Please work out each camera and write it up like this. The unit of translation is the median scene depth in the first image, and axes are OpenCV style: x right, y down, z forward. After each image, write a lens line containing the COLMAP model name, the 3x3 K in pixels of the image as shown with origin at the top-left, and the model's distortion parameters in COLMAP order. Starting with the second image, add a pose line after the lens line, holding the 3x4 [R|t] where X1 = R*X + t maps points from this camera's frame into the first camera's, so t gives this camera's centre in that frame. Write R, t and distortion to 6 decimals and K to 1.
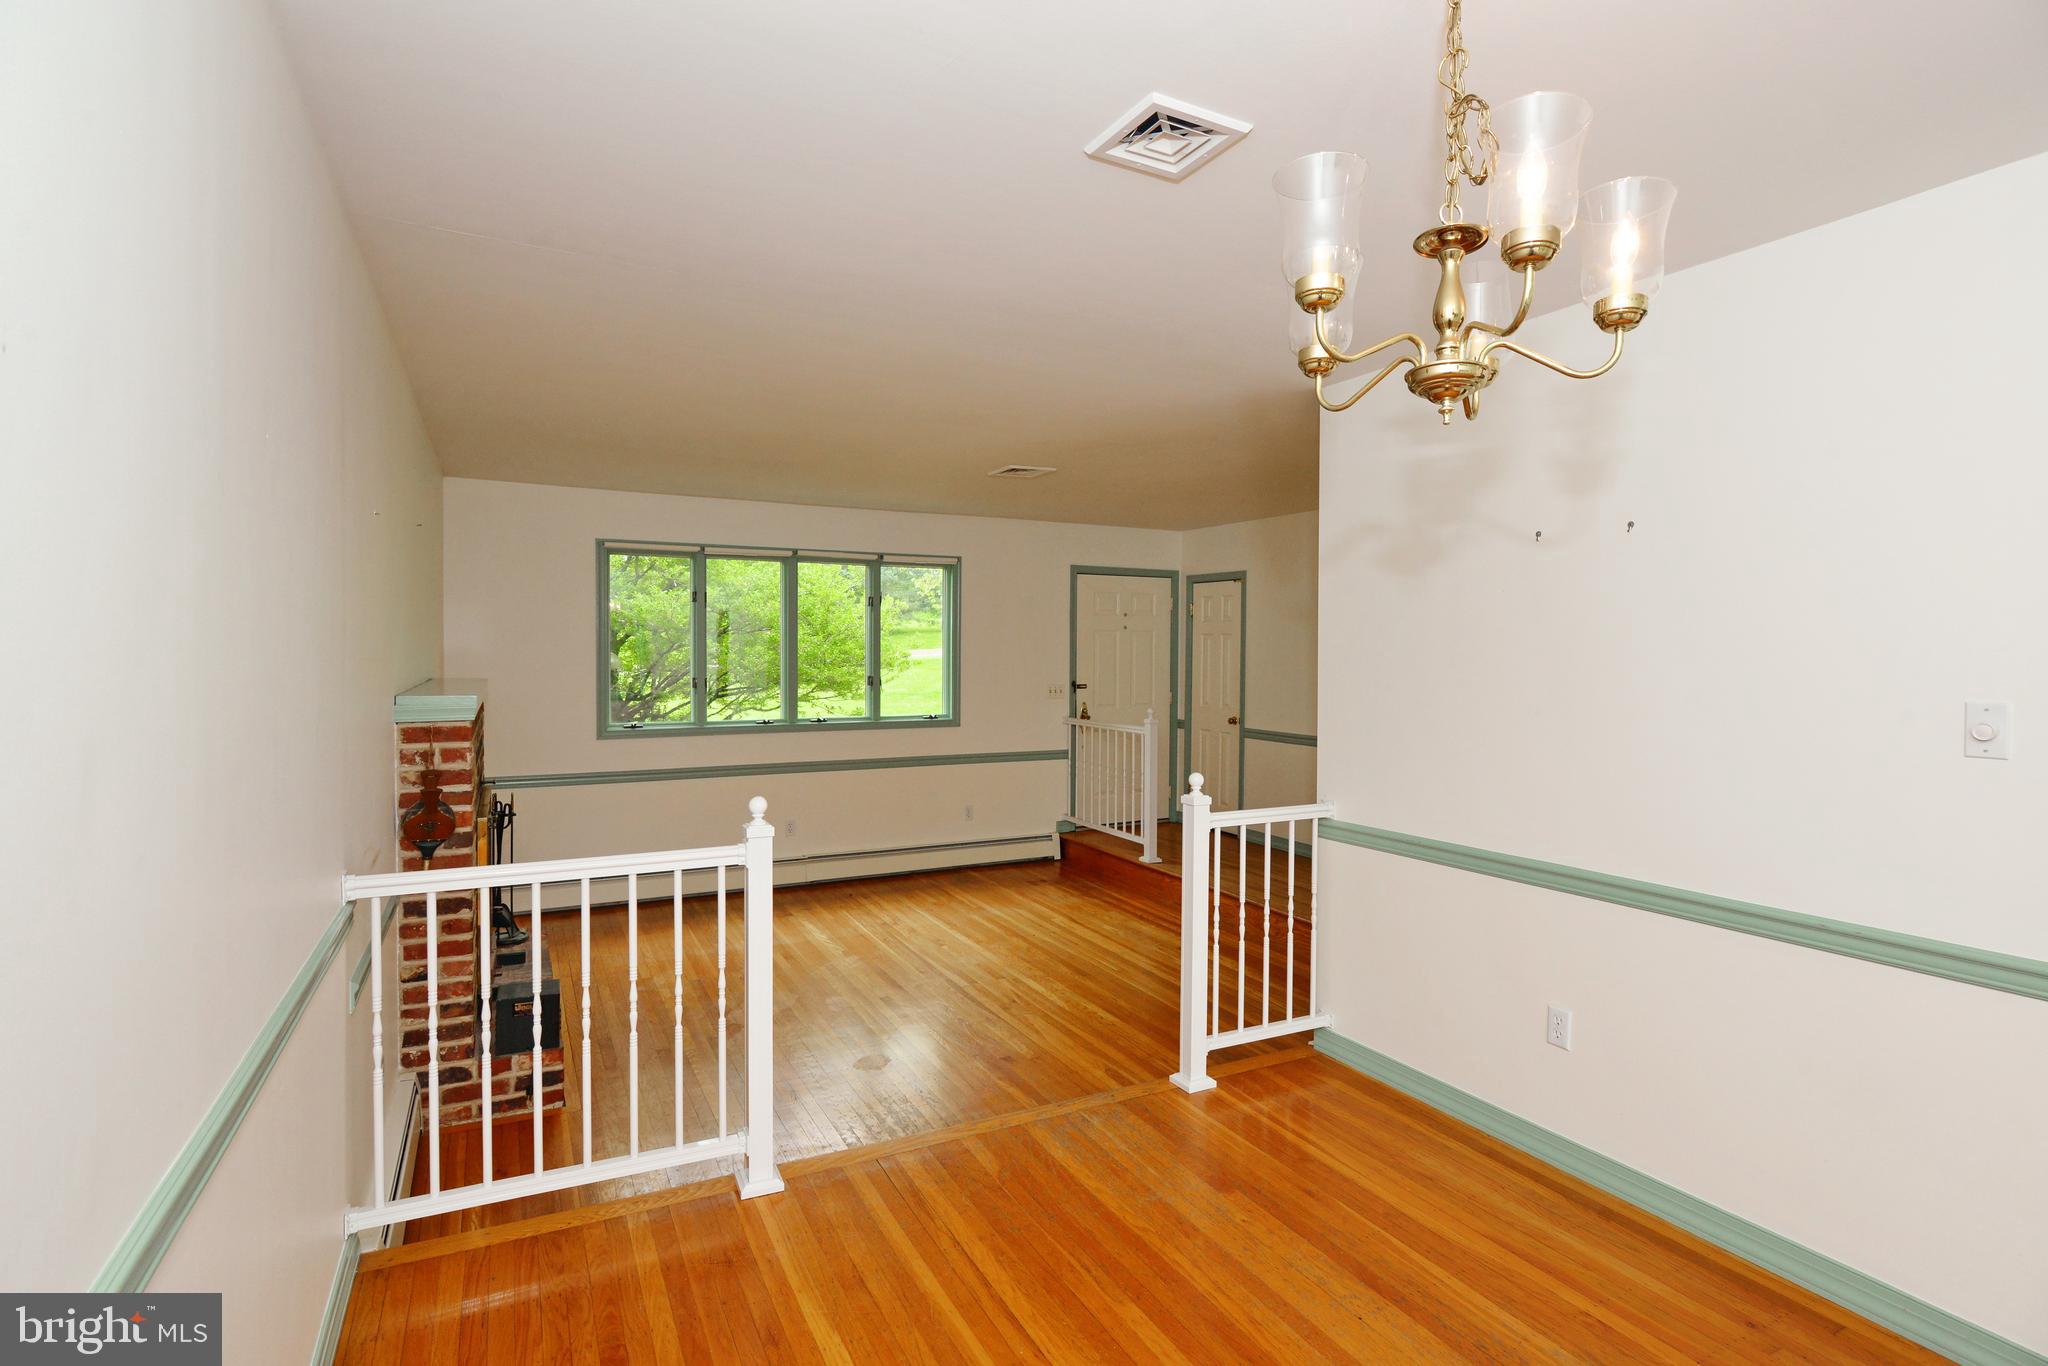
lens RADIAL K [[996.9, 0, 1021.1], [0, 996.9, 661.9], [0, 0, 1]] dist [-0.005782, -0.002099]
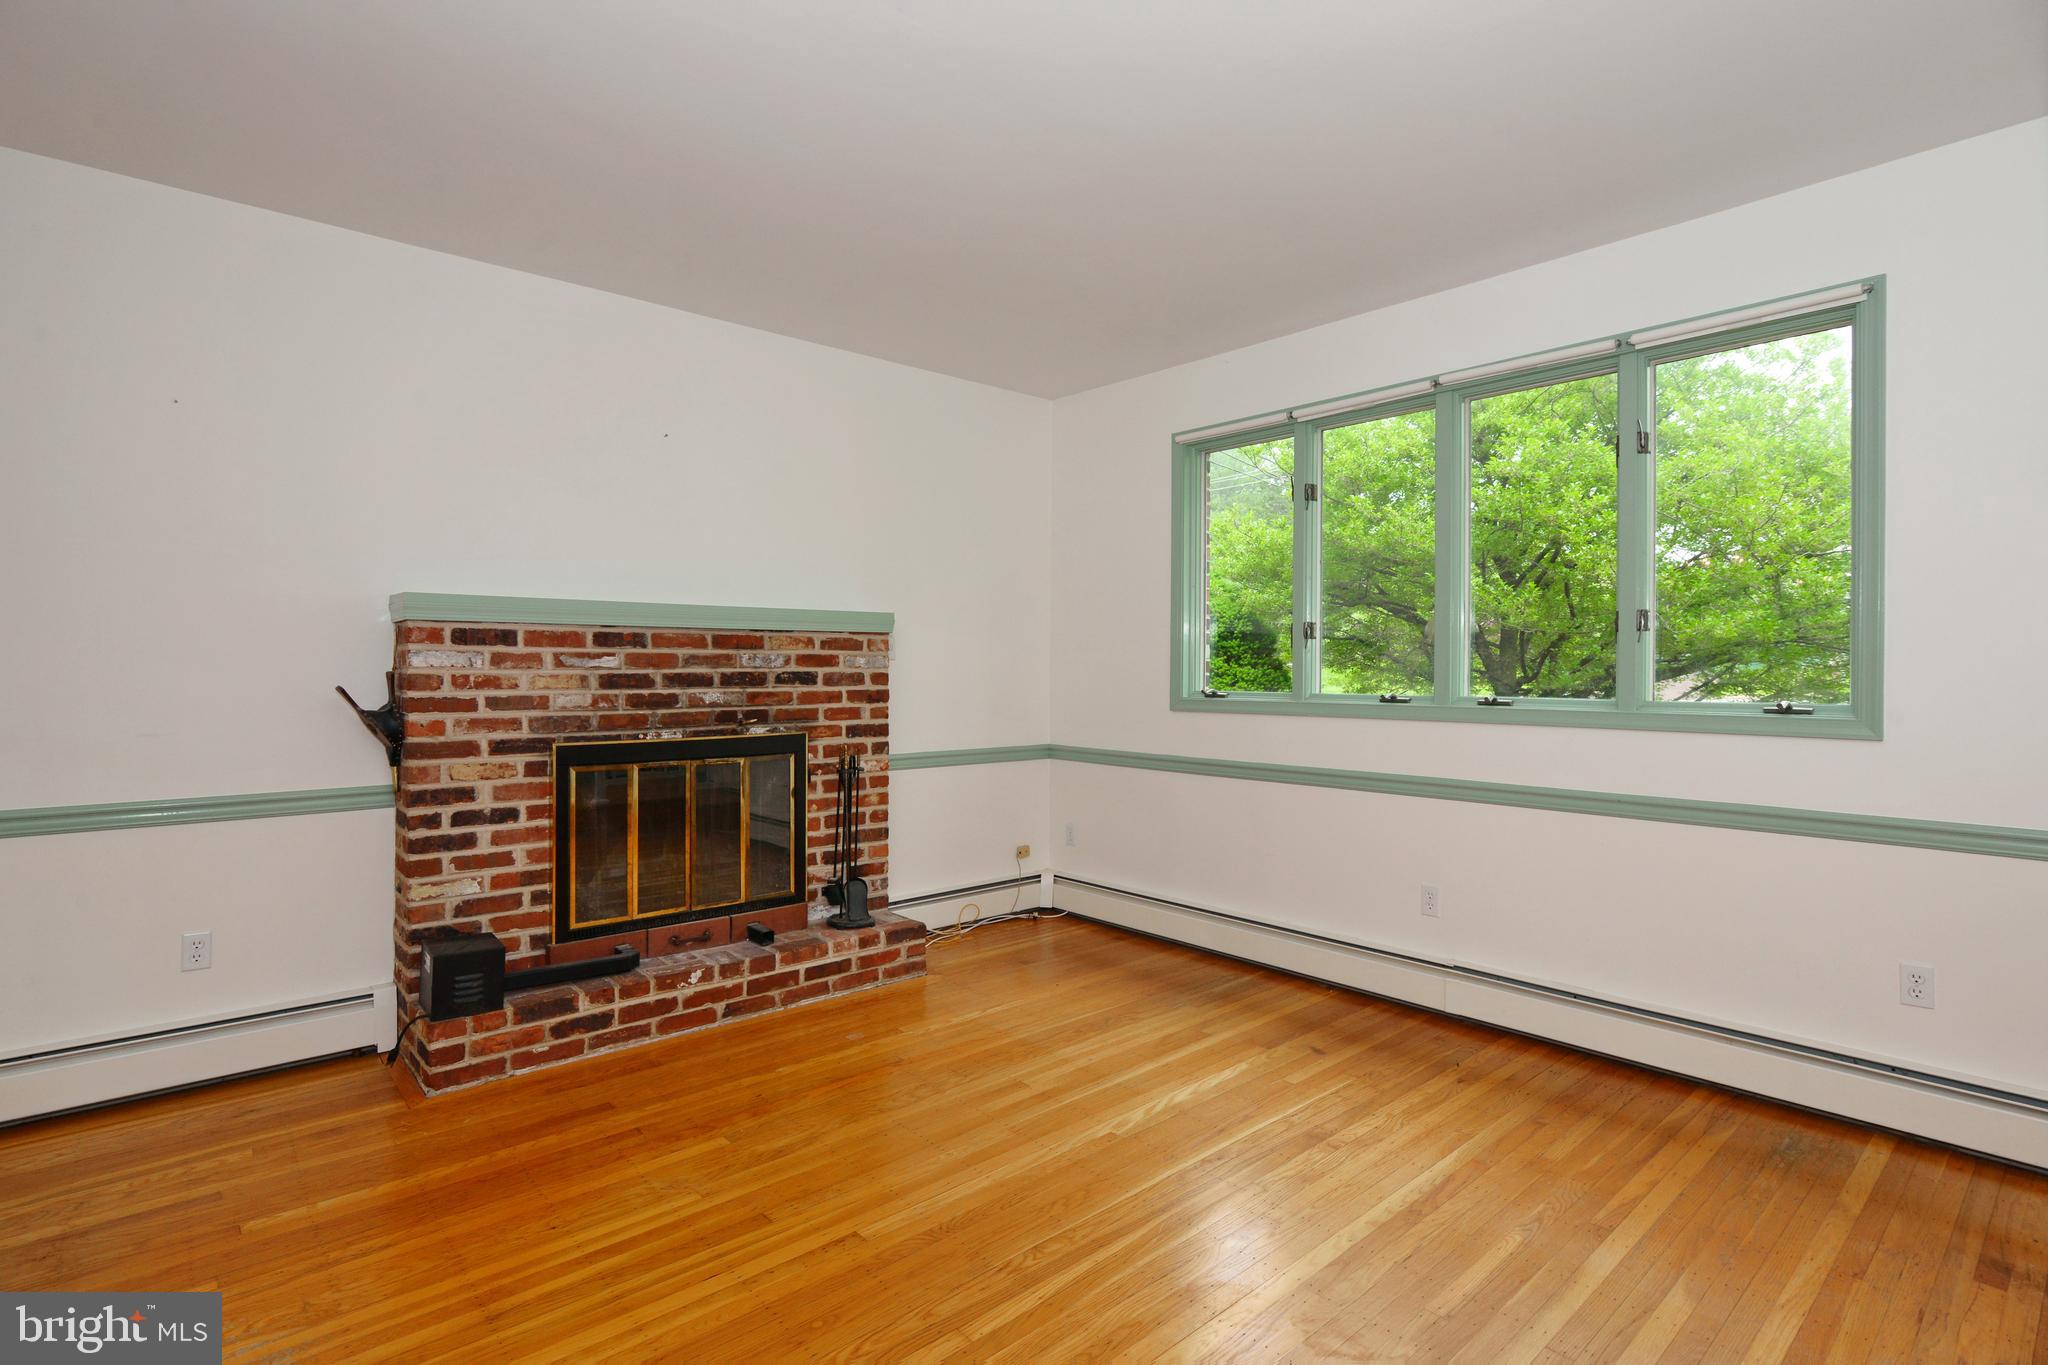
lens RADIAL K [[996.9, 0, 1037.6], [0, 996.9, 688.5], [0, 0, 1]] dist [-0.005782, -0.002099]
pose [[0.261070, 0.017021, -0.965170, 0.213171], [-0.012661, 0.999819, 0.014207, 0.050695], [0.965237, 0.008511, 0.261238, 0.645246]]
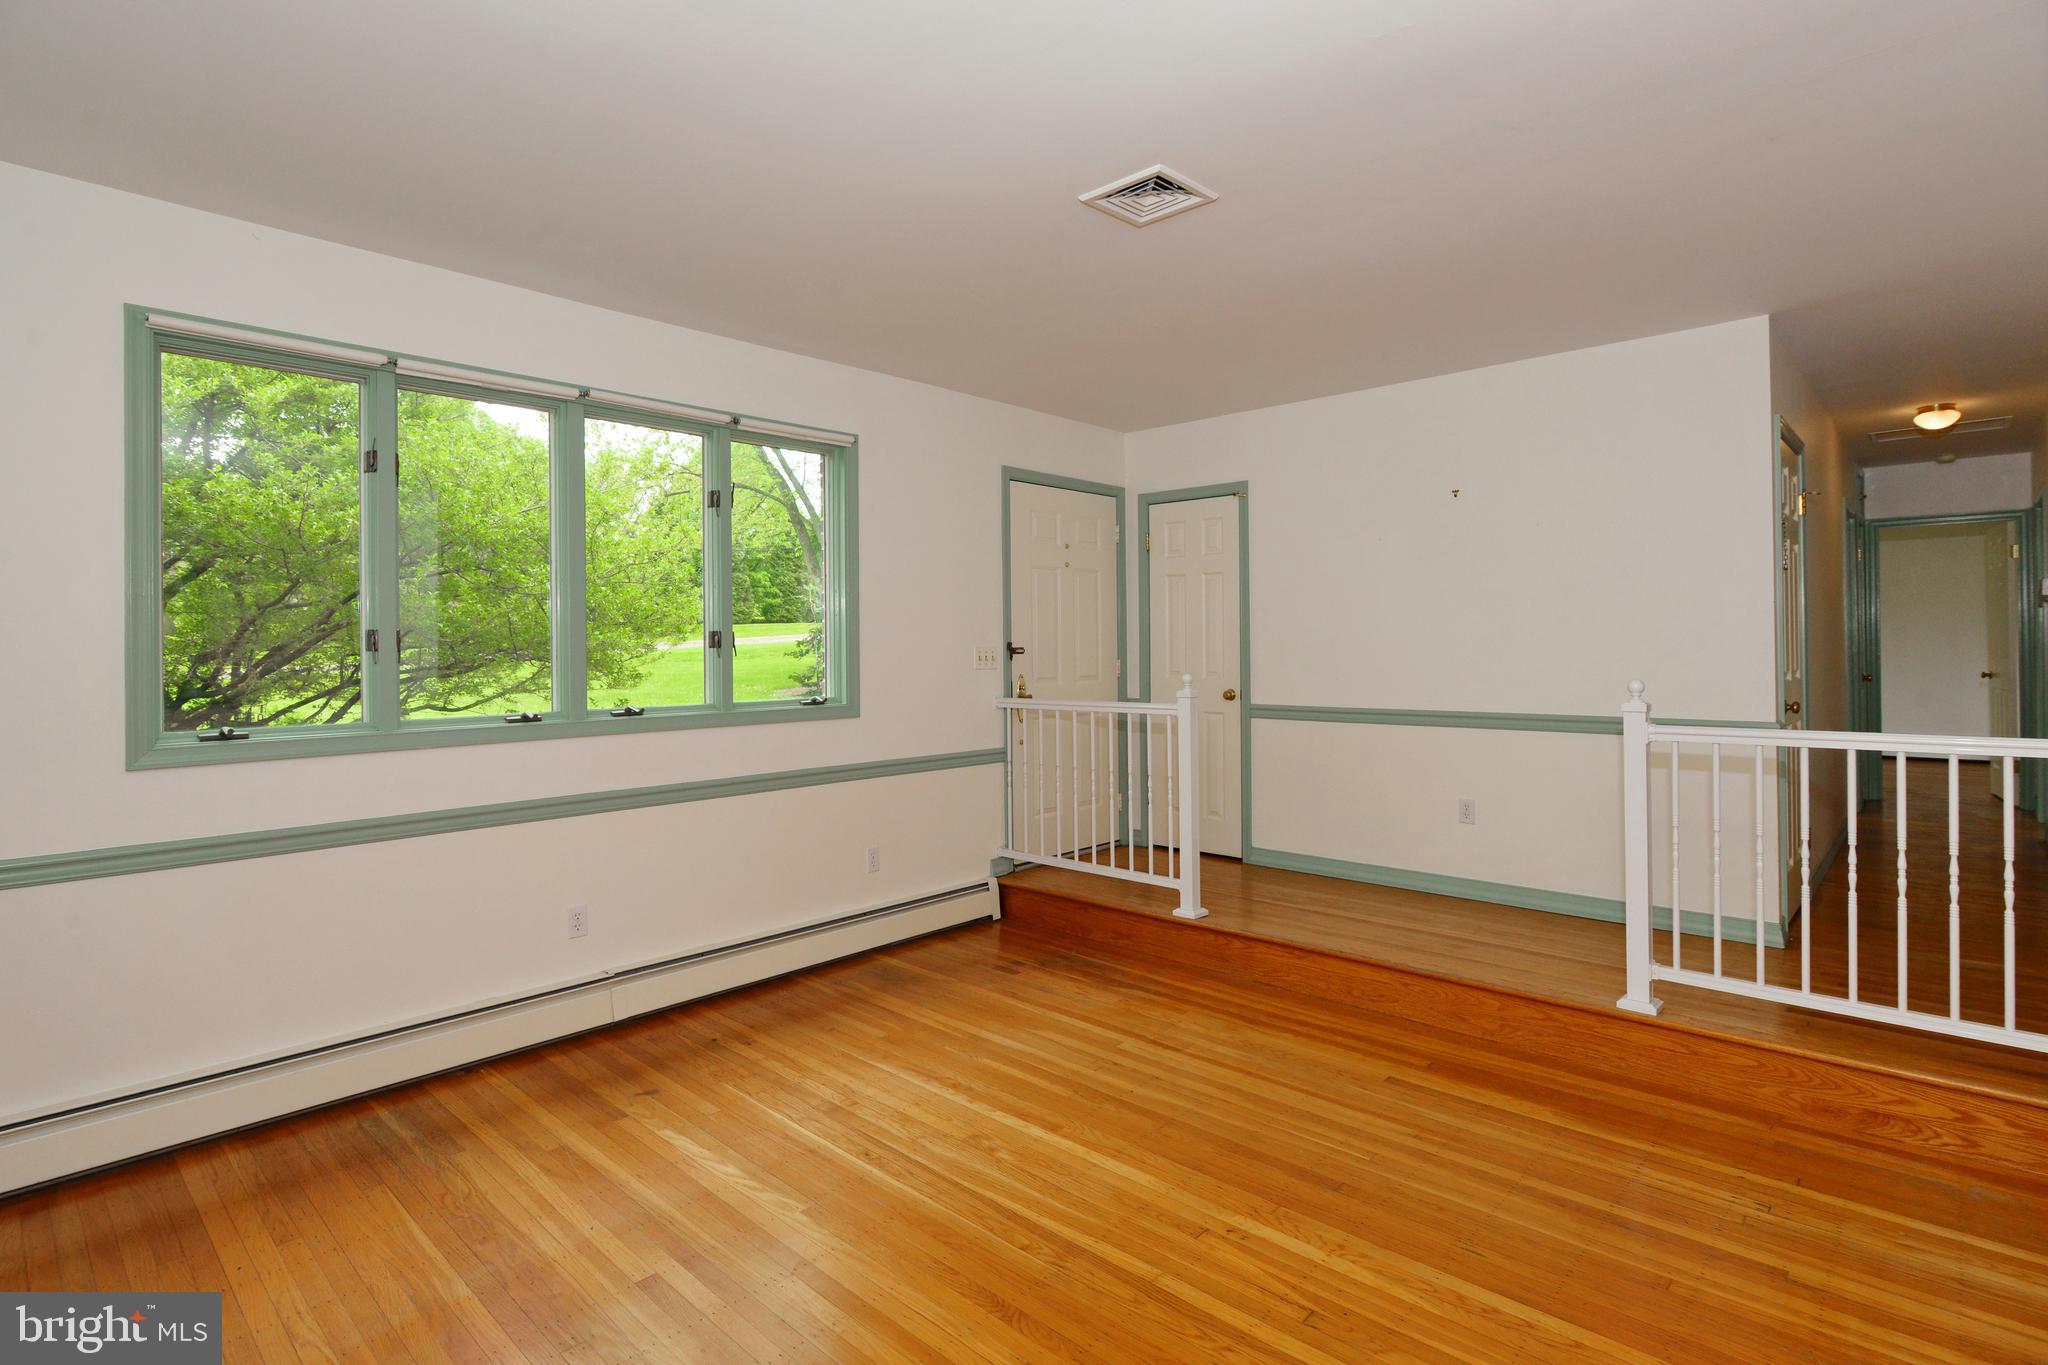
lens RADIAL K [[996.9, 0, 996.6], [0, 996.9, 639.6], [0, 0, 1]] dist [-0.005782, -0.002099]
pose [[0.945235, -0.013285, 0.326120, -0.185491], [0.021109, 0.999568, -0.020464, 0.033571], [-0.325707, 0.026228, 0.945107, 0.418359]]
